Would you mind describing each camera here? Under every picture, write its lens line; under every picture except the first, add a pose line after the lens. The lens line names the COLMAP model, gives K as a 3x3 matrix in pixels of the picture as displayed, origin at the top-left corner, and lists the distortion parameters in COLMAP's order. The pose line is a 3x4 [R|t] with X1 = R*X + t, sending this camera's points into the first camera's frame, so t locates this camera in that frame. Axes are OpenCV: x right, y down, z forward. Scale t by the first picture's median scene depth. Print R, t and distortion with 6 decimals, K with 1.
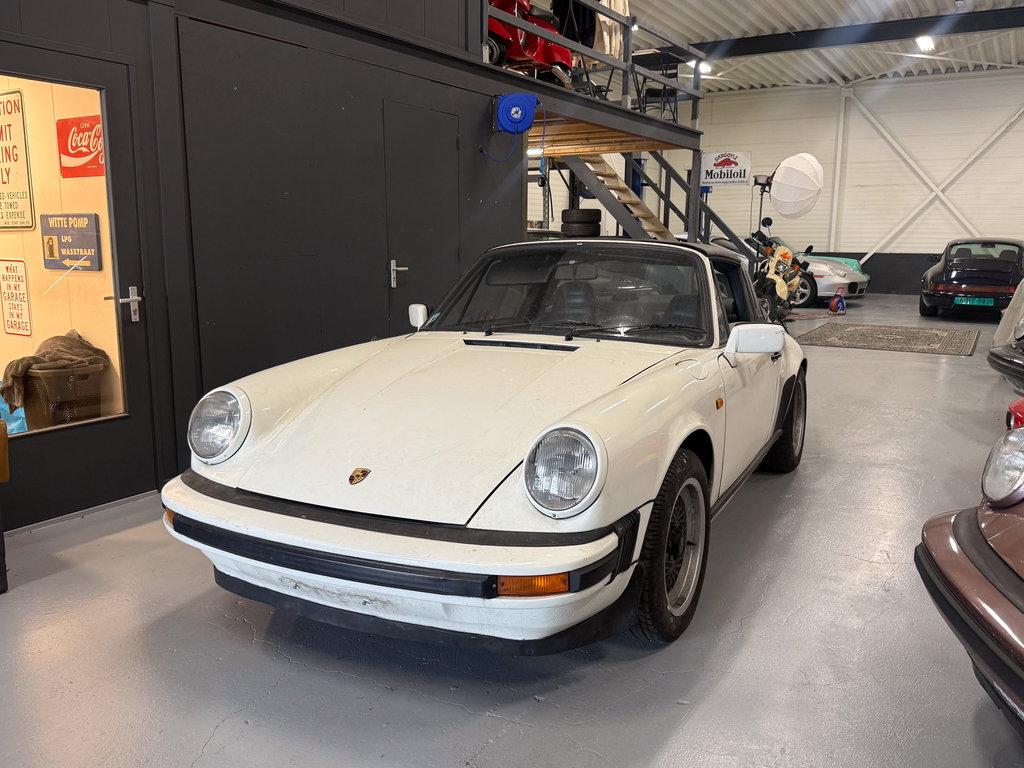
lens RADIAL K [[843.3, 0, 513.7], [0, 843.3, 382.6], [0, 0, 1]] dist [0.019087, -0.042407]
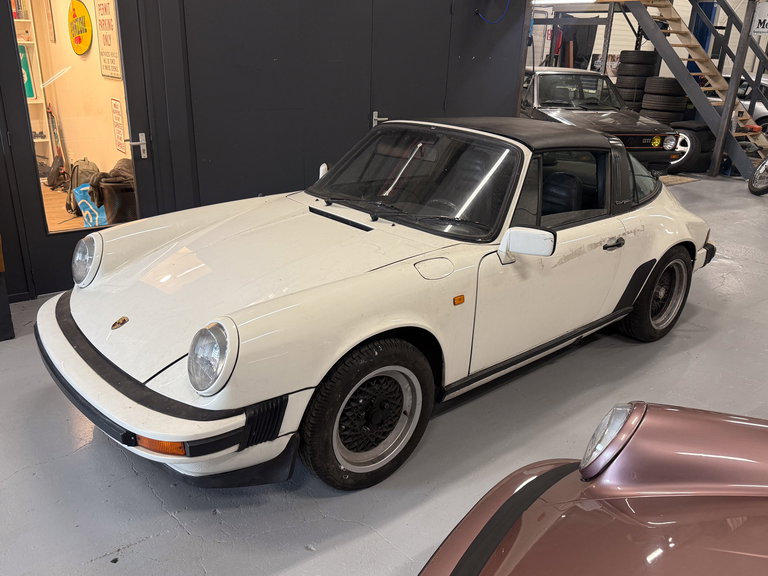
lens RADIAL K [[632.5, 0, 386.8], [0, 632.5, 288.8], [0, 0, 1]] dist [0.019087, -0.042407]
pose [[0.921573, 0.162591, -0.352516, 0.399990], [-0.092362, 0.973823, 0.207699, -0.139051], [0.377058, -0.158850, 0.912466, 0.175718]]
